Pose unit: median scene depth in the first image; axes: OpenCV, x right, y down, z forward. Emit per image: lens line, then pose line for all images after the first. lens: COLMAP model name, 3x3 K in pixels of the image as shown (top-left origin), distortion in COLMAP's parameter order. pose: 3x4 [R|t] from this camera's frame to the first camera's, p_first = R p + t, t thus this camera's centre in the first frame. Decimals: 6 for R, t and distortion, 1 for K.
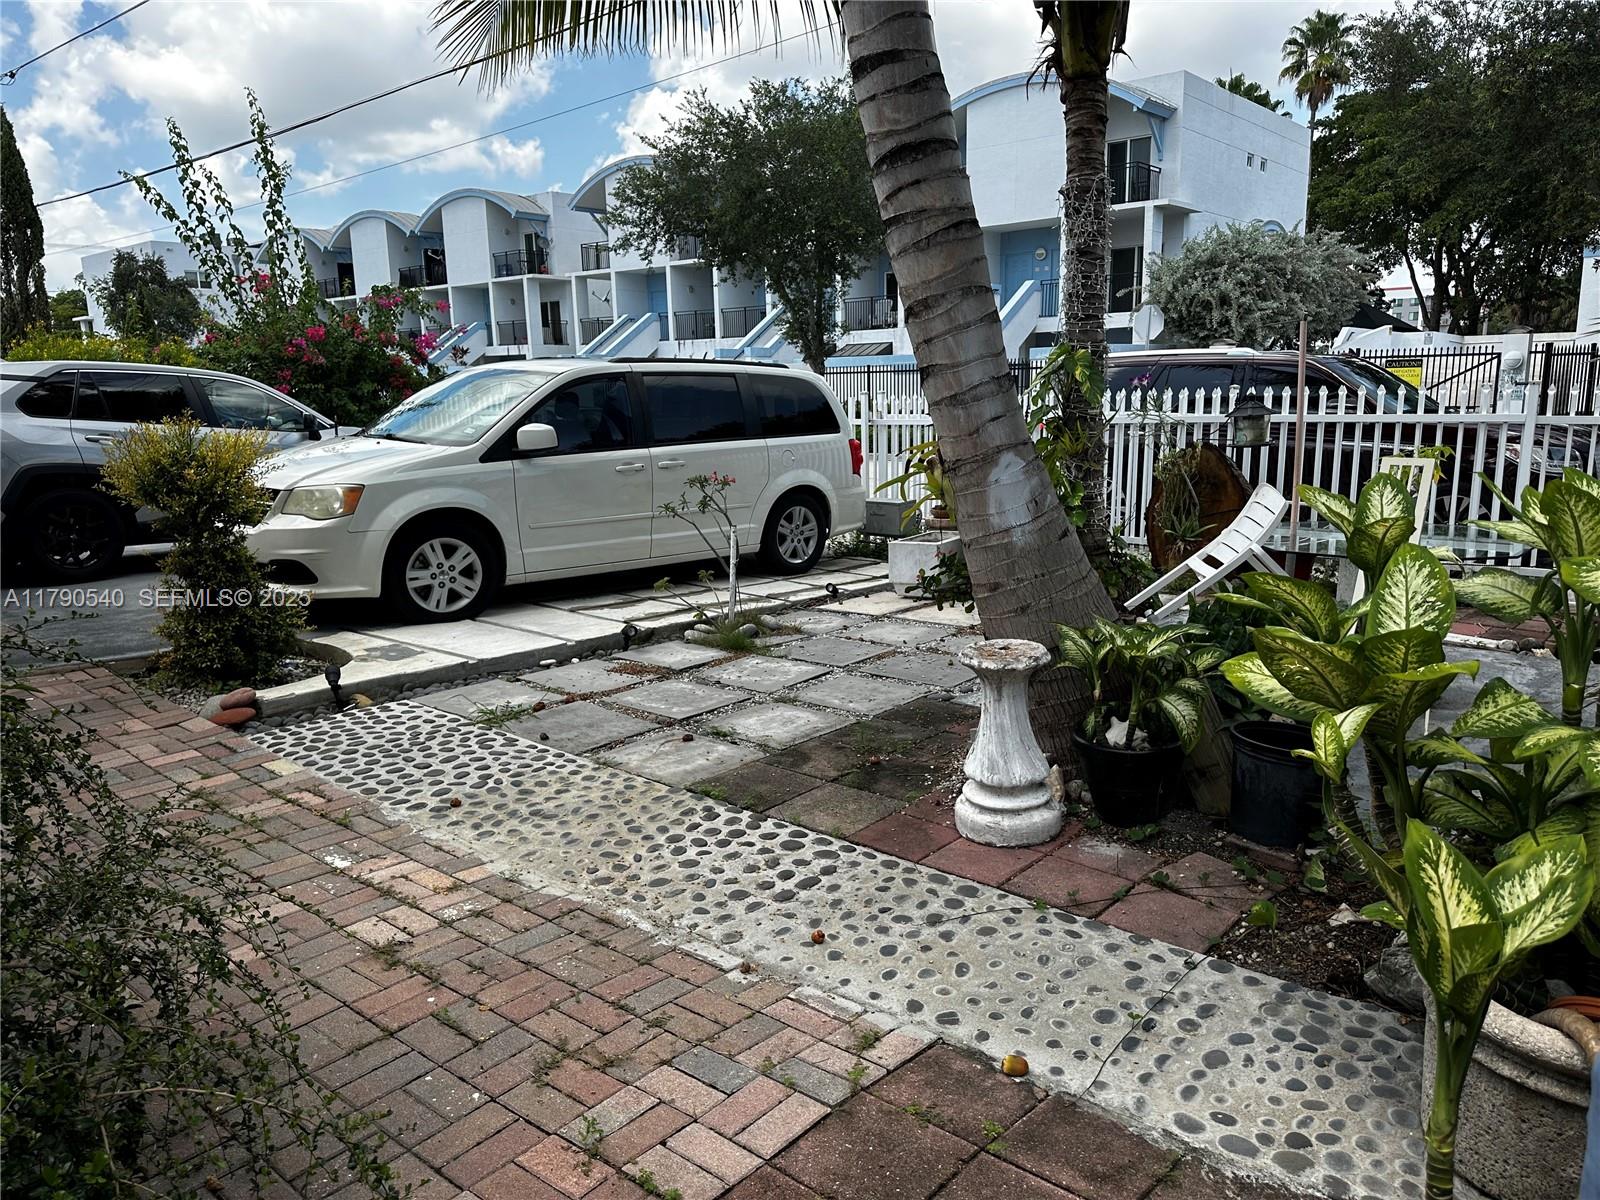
lens RADIAL K [[1132.9, 0, 811.4], [0, 1132.9, 600.2], [0, 0, 1]] dist [0.159994, -0.251389]
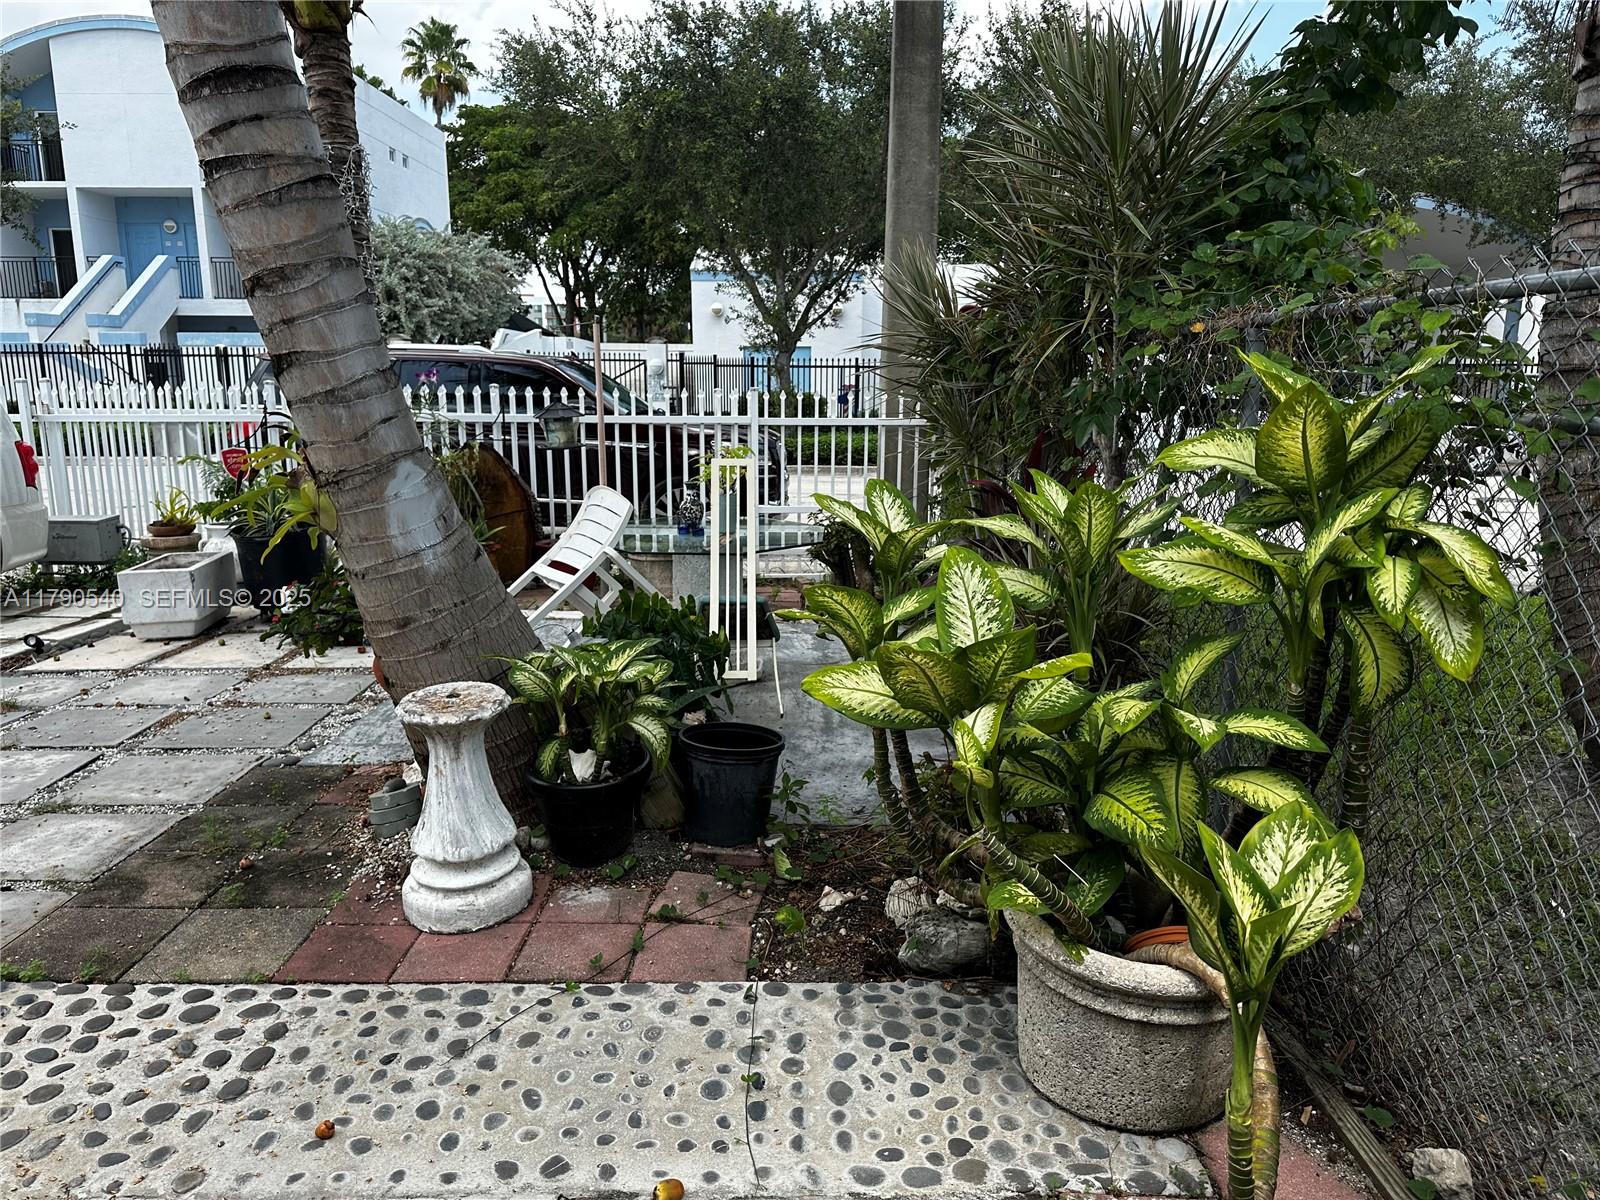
lens RADIAL K [[1141.6, 0, 803.1], [0, 1141.6, 595.5], [0, 0, 1]] dist [0.053954, -0.054134]
pose [[0.759869, -0.101925, 0.642036, -0.165716], [0.101079, 0.994145, 0.038193, -0.036302], [-0.642170, 0.035874, 0.765722, 0.183754]]
